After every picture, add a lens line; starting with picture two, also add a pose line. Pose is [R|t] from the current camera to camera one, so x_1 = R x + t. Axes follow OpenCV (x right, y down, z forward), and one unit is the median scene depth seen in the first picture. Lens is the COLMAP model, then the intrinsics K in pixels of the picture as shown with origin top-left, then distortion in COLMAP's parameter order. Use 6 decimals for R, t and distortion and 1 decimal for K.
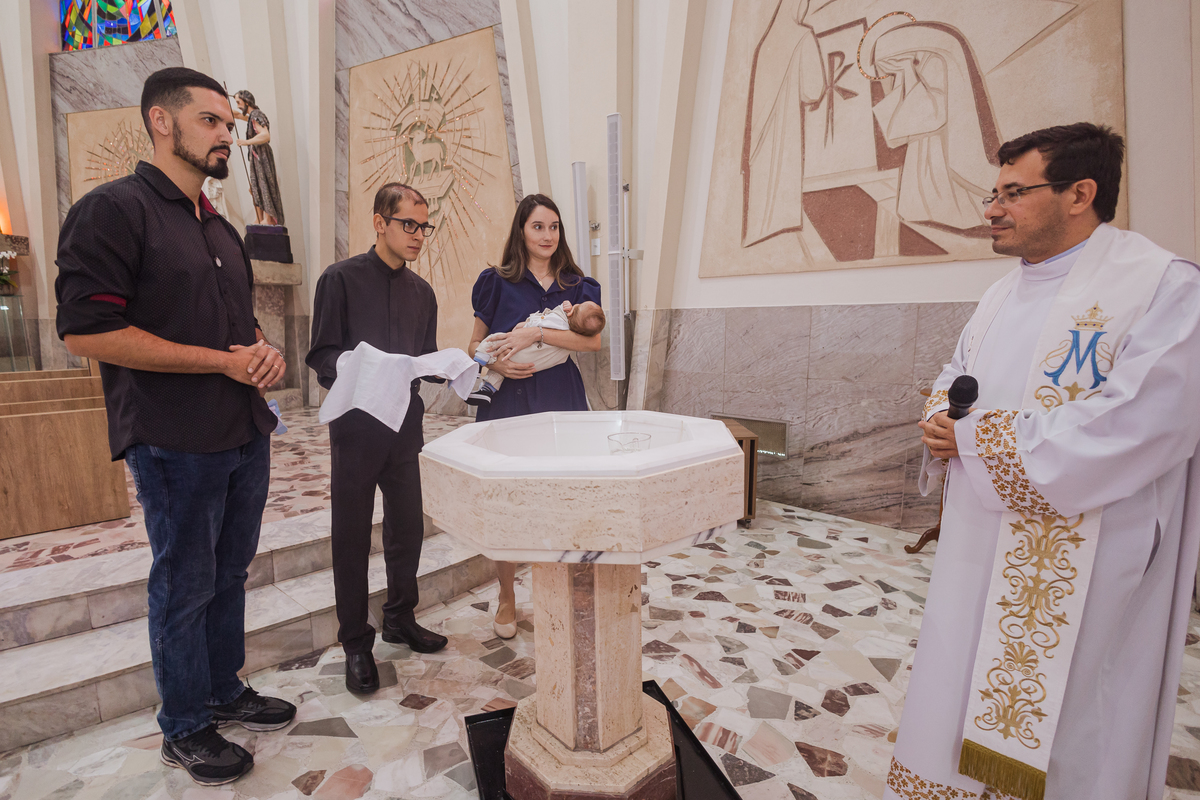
lens RADIAL K [[584.3, 0, 565.5], [0, 584.3, 416.4], [0, 0, 1]] dist [0.009912, -0.004642]
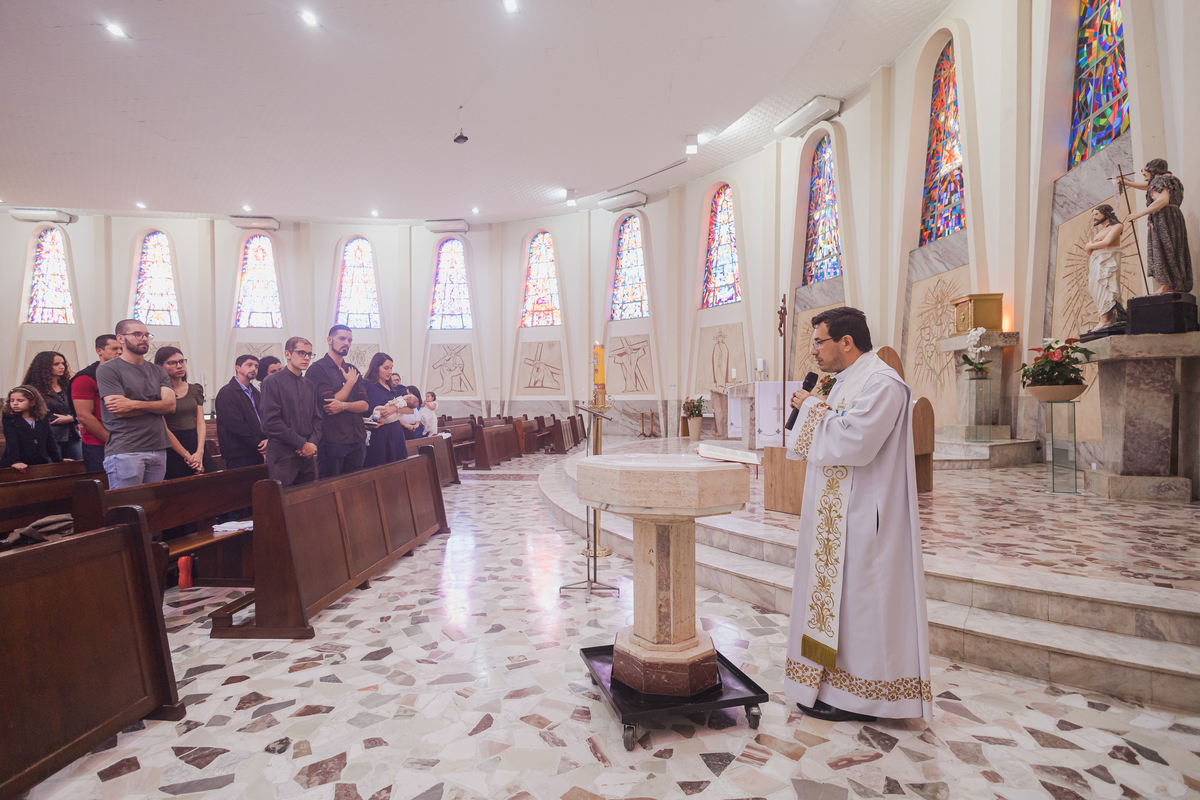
lens RADIAL K [[584.3, 0, 601.8], [0, 584.3, 409.6], [0, 0, 1]] dist [0.009912, -0.004642]
pose [[0.002886, 0.021634, -0.999762, 0.687257], [-0.161826, 0.986598, 0.020882, -0.048832], [0.986815, 0.161727, 0.006348, 0.287916]]
